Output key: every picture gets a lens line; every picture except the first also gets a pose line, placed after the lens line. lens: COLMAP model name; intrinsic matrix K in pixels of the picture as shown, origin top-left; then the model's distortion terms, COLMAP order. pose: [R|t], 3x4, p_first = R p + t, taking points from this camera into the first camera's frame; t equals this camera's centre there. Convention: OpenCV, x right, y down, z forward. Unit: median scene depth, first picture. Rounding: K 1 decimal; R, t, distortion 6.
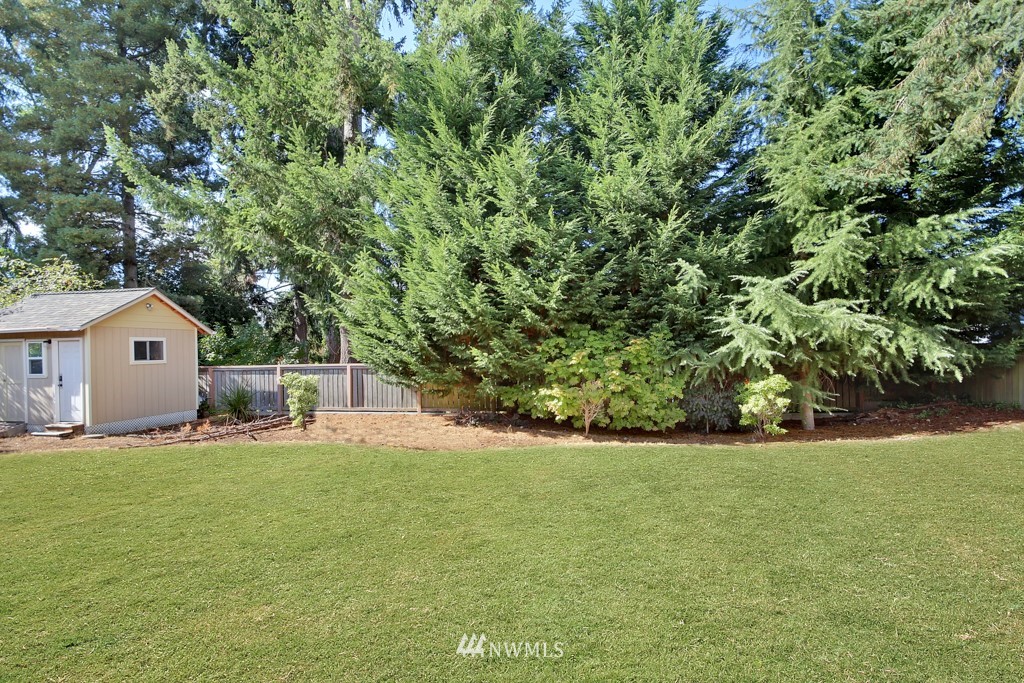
lens RADIAL K [[496.3, 0, 511.4], [0, 496.3, 349.8], [0, 0, 1]] dist [0.001558, 0.000013]
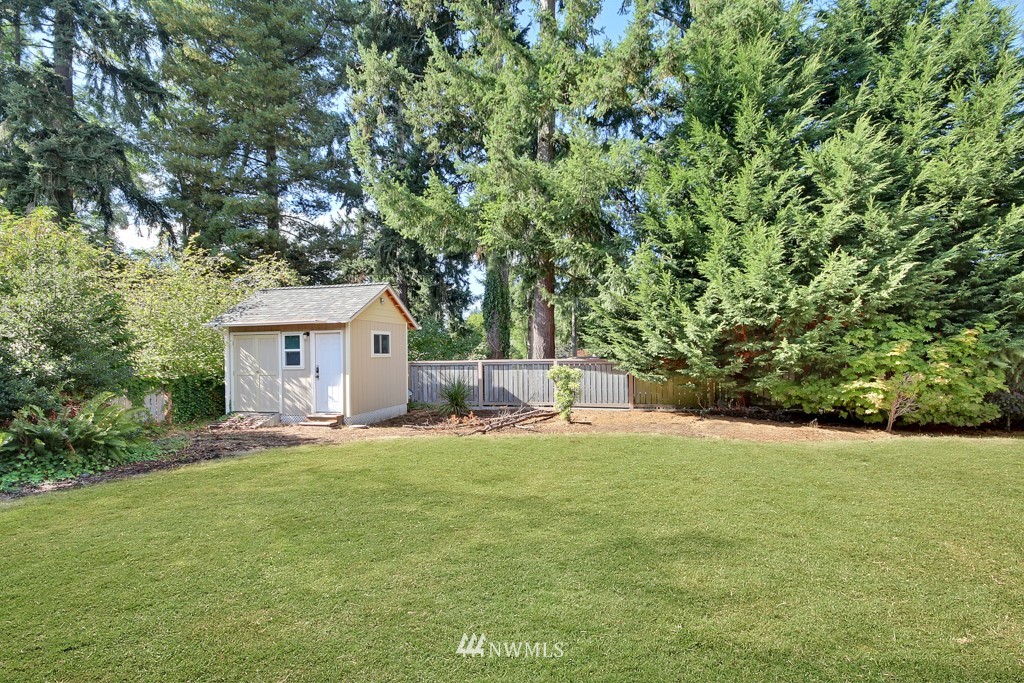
lens RADIAL K [[496.3, 0, 511.4], [0, 496.3, 349.8], [0, 0, 1]] dist [0.001558, 0.000013]
pose [[0.998744, 0.003646, -0.049972, -0.457556], [-0.003743, 0.999991, -0.001854, 0.016814], [0.049964, 0.002039, 0.998749, -0.004137]]
